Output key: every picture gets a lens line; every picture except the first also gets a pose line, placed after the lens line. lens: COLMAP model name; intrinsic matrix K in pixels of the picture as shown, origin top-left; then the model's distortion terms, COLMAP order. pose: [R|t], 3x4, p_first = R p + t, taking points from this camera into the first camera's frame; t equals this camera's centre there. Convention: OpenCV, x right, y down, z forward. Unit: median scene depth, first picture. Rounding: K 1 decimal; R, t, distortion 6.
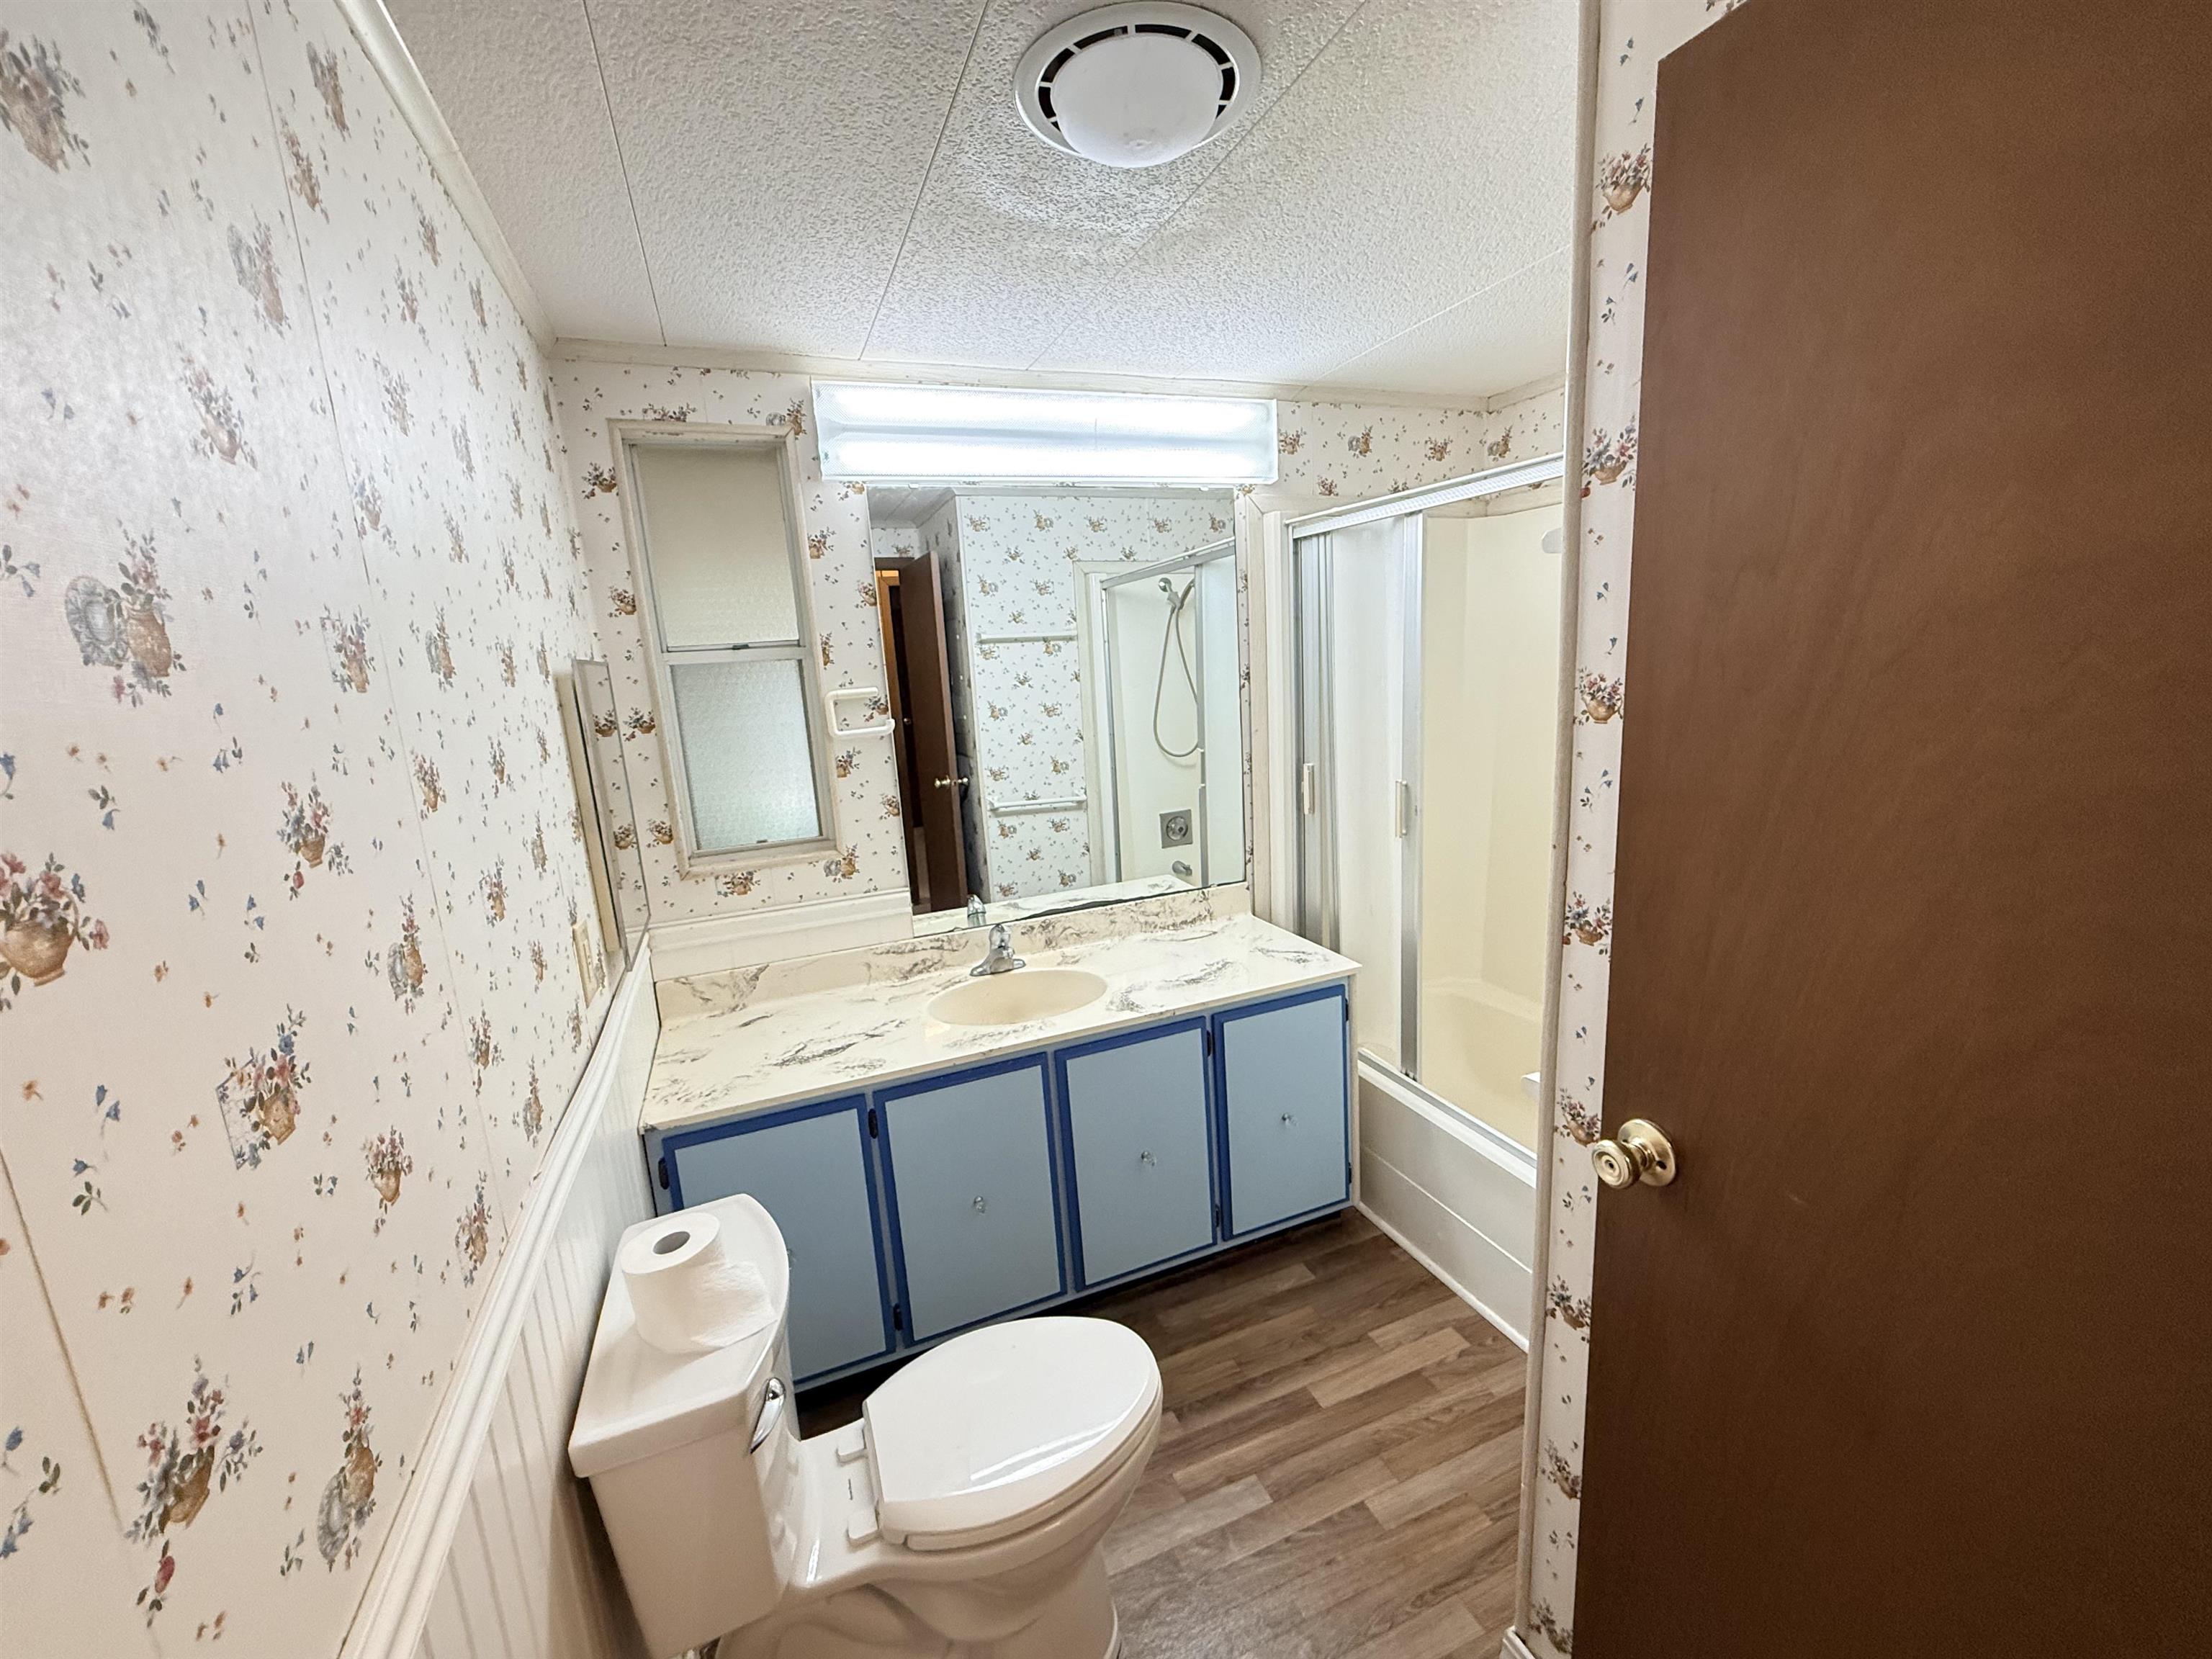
lens RADIAL K [[879.0, 0, 1105.7], [0, 879.0, 828.6], [0, 0, 1]] dist [0.000077, 0.000024]
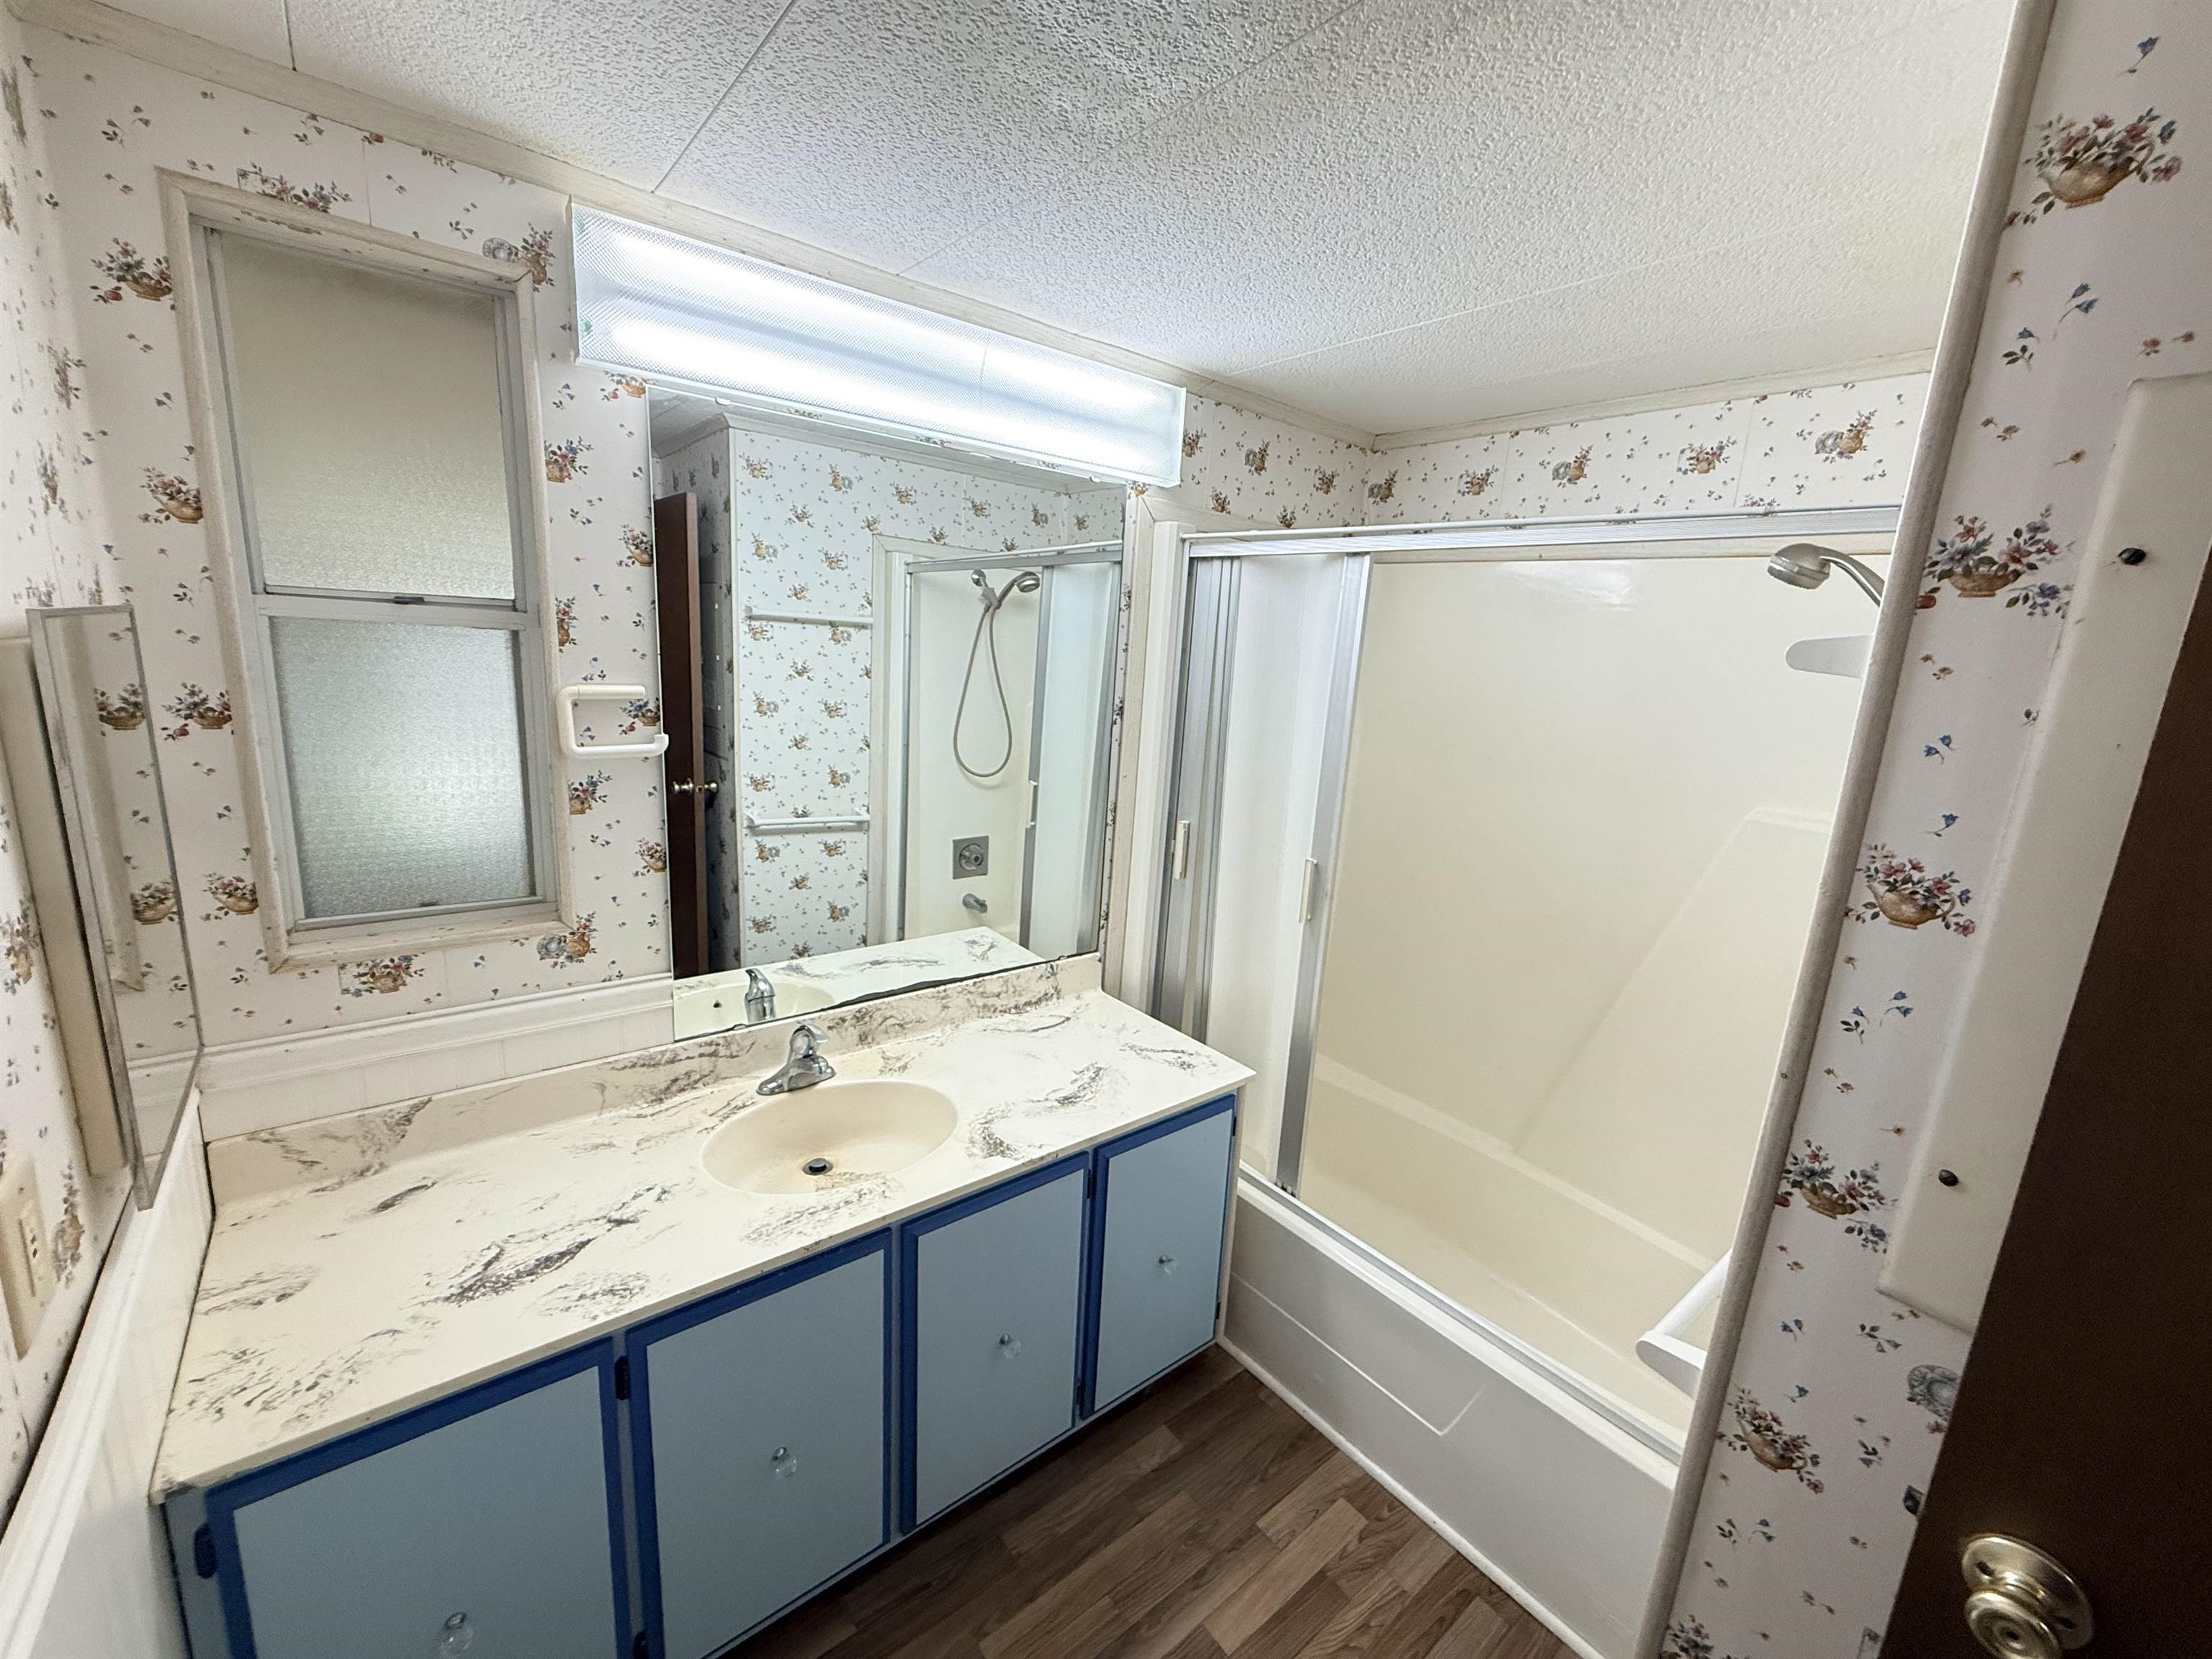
lens RADIAL K [[879.0, 0, 1102.1], [0, 879.0, 827.3], [0, 0, 1]] dist [0.000077, 0.000024]
pose [[0.949143, 0.057399, 0.309569, -0.135177], [-0.061066, 0.998131, 0.002161, -0.078608], [-0.308866, -0.020955, 0.950875, 0.253930]]
